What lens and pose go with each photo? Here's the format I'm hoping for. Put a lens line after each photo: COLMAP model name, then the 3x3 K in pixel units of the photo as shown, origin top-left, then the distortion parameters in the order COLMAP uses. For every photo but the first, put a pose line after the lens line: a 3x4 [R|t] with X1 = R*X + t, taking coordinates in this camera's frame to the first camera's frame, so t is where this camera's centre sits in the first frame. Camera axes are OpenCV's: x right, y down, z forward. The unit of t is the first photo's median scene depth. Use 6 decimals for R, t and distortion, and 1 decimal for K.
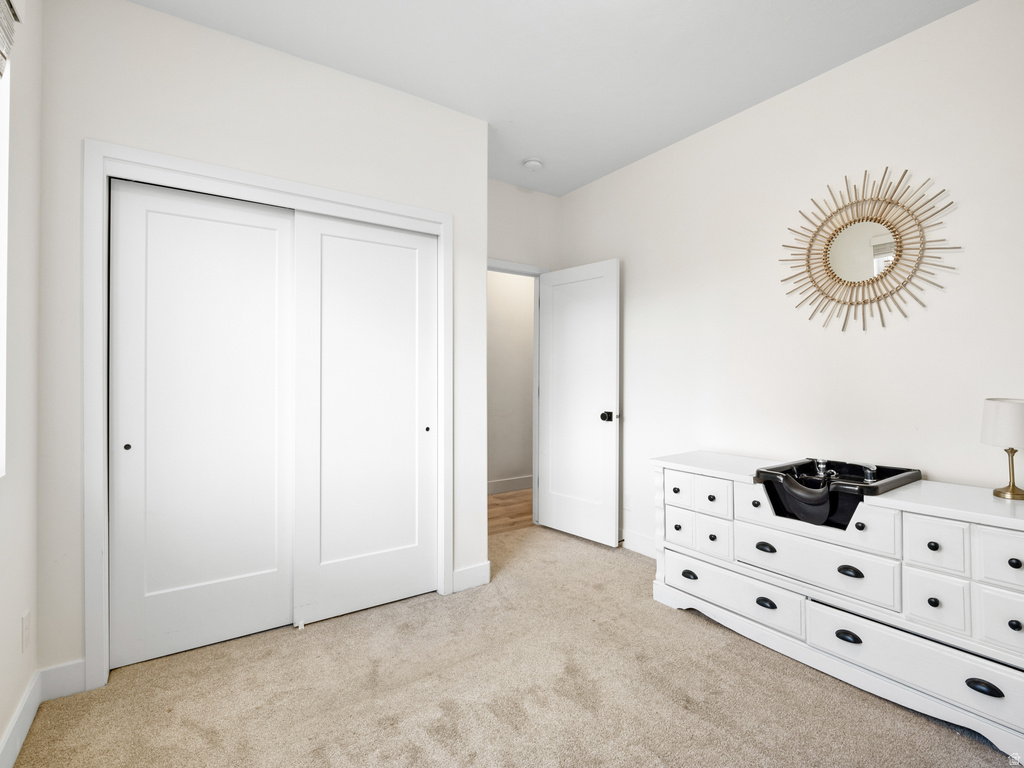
lens RADIAL K [[492.1, 0, 511.8], [0, 492.1, 370.0], [0, 0, 1]] dist [-0.002311, -0.000502]
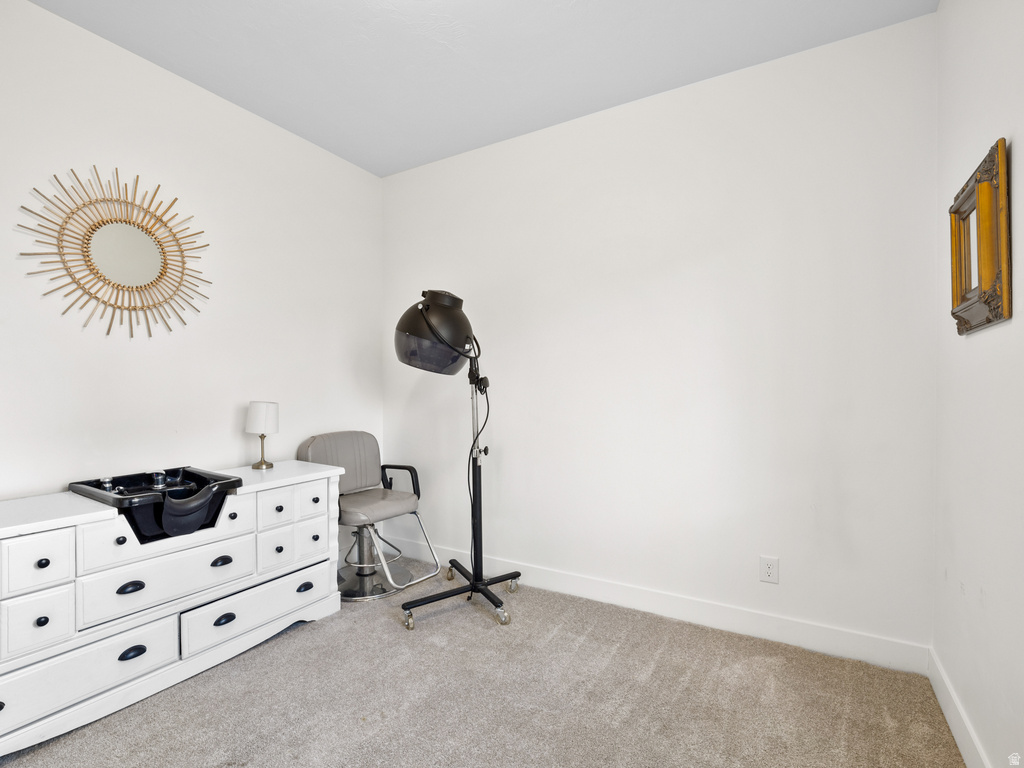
lens RADIAL K [[492.1, 0, 513.2], [0, 492.1, 386.8], [0, 0, 1]] dist [-0.004688, -0.001977]
pose [[-0.410625, 0.002966, 0.911800, -0.490356], [-0.015349, 0.999831, -0.010165, 0.015909], [-0.911675, -0.018169, -0.410510, 0.719519]]
